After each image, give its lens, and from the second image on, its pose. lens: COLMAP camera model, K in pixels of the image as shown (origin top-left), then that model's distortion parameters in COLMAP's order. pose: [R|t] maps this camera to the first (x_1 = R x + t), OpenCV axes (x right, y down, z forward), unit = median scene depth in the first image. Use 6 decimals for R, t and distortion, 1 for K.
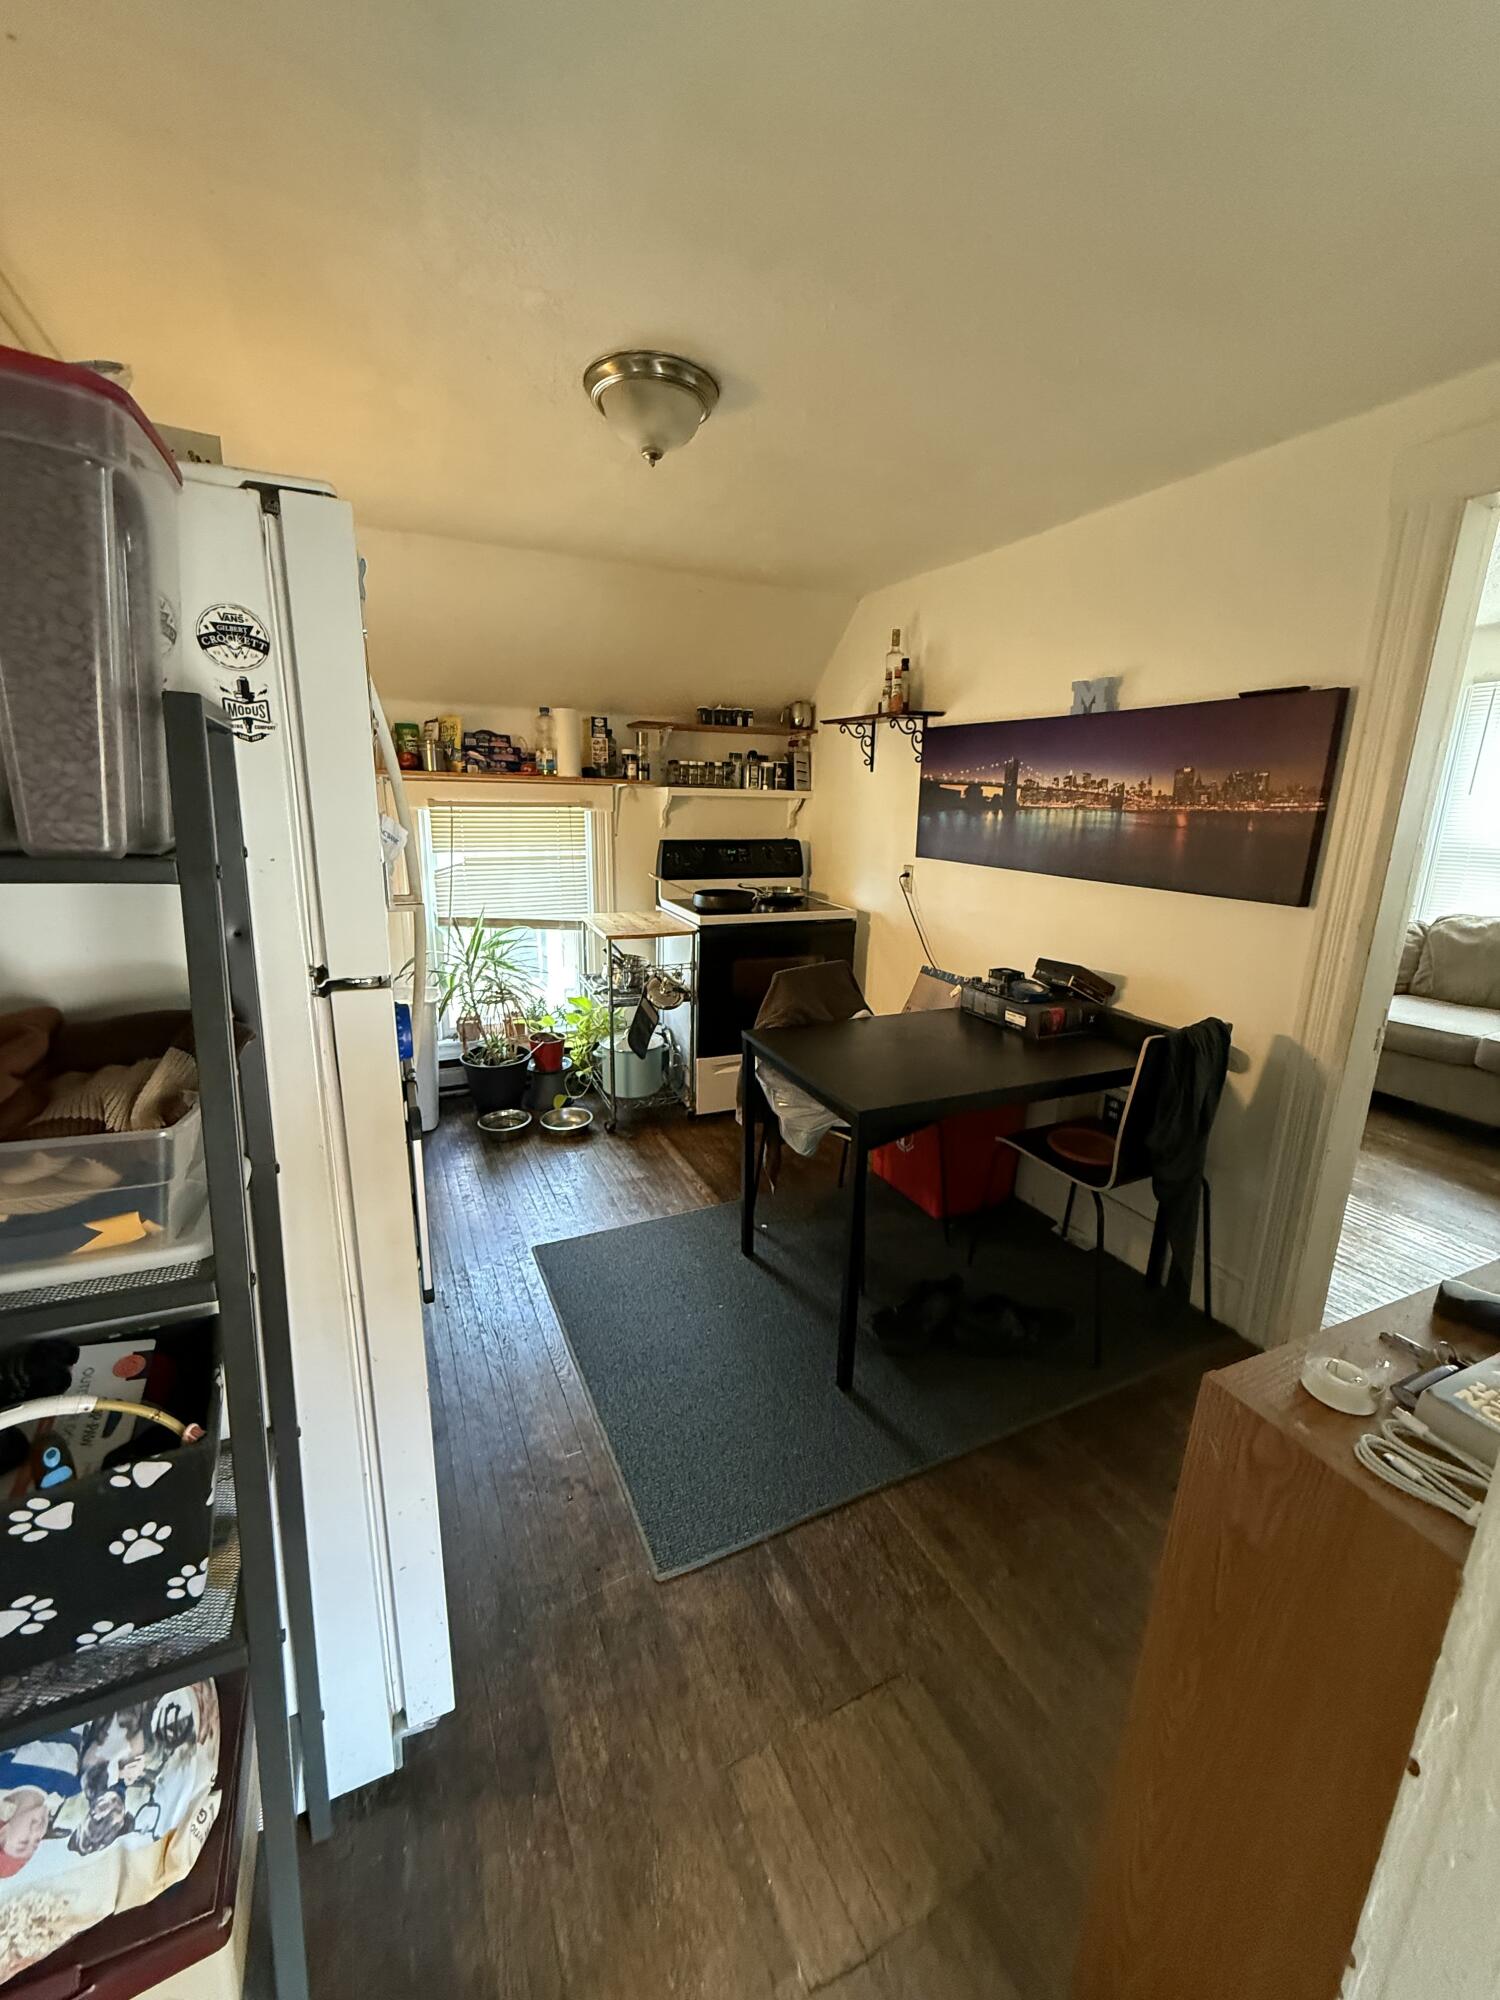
lens RADIAL K [[796.1, 0, 746.9], [0, 796.1, 979.2], [0, 0, 1]] dist [-0.000982, -0.000068]
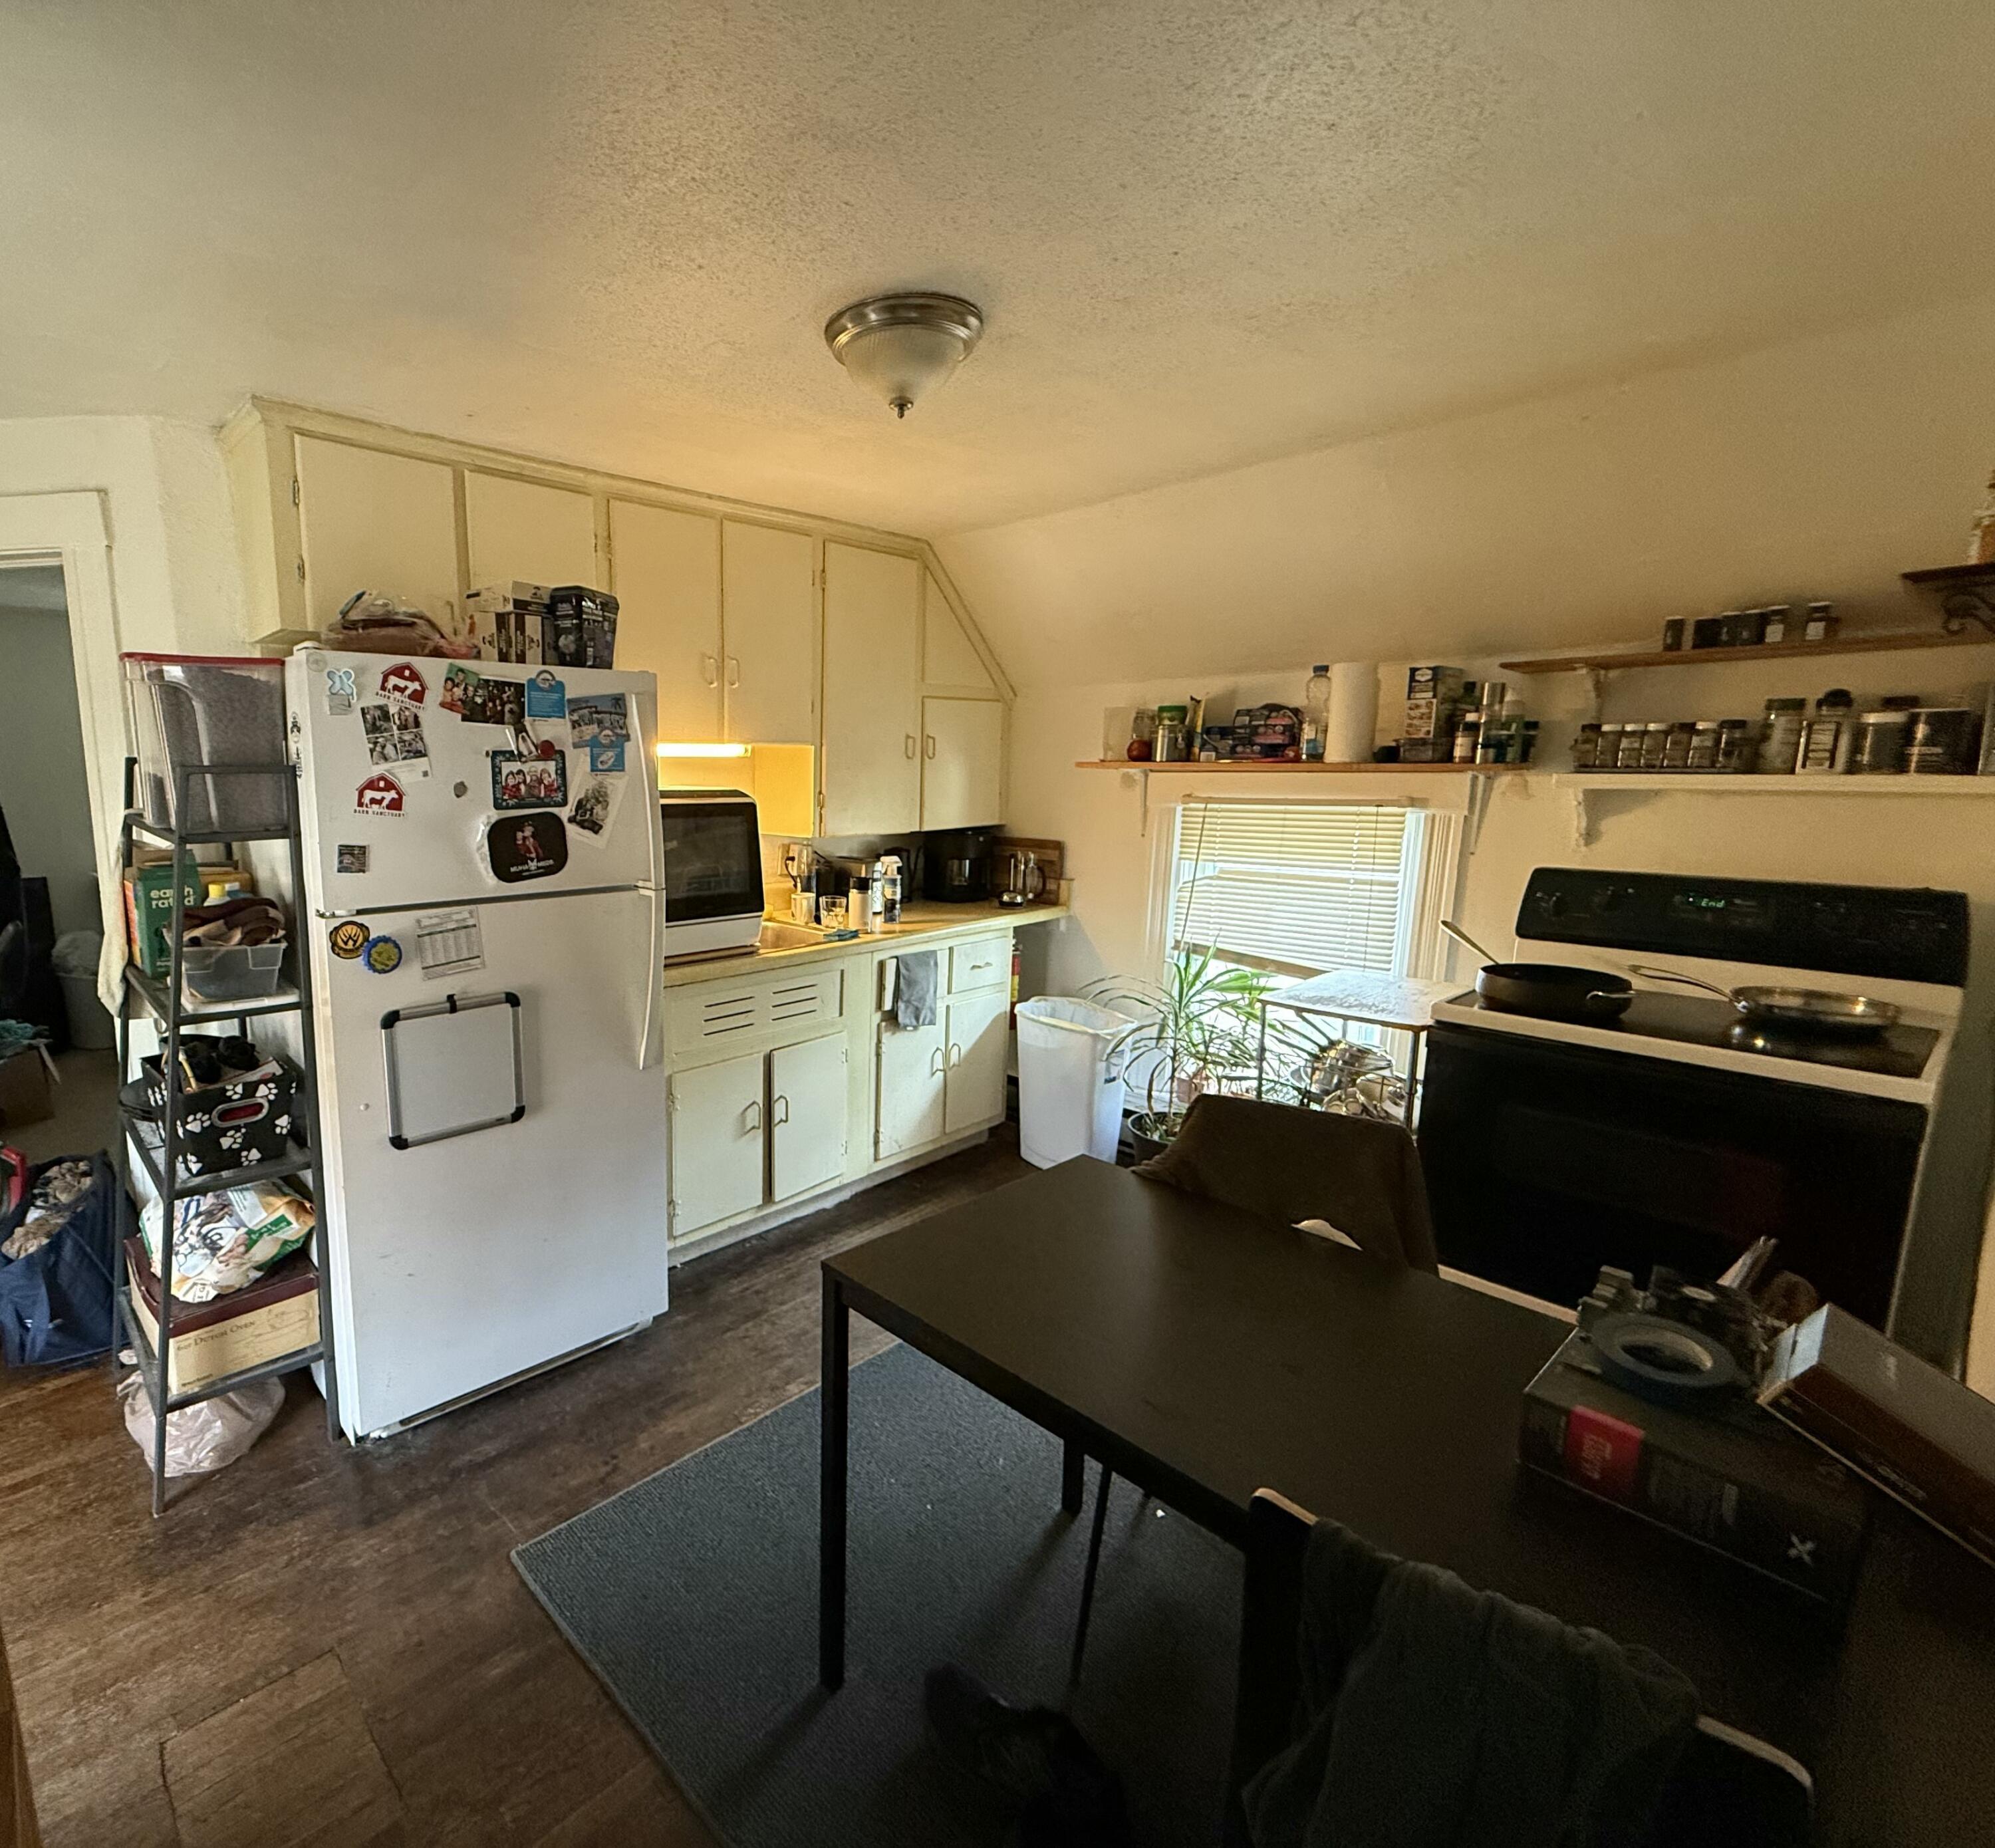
lens RADIAL K [[1156.6, 0, 997.5], [0, 1156.6, 924.0], [0, 0, 1]] dist [0.000789, -0.000285]
pose [[0.252620, 0.117248, -0.960435, 0.598650], [-0.206743, 0.976247, 0.064800, -0.115117], [0.945220, 0.182193, 0.270860, 0.449238]]
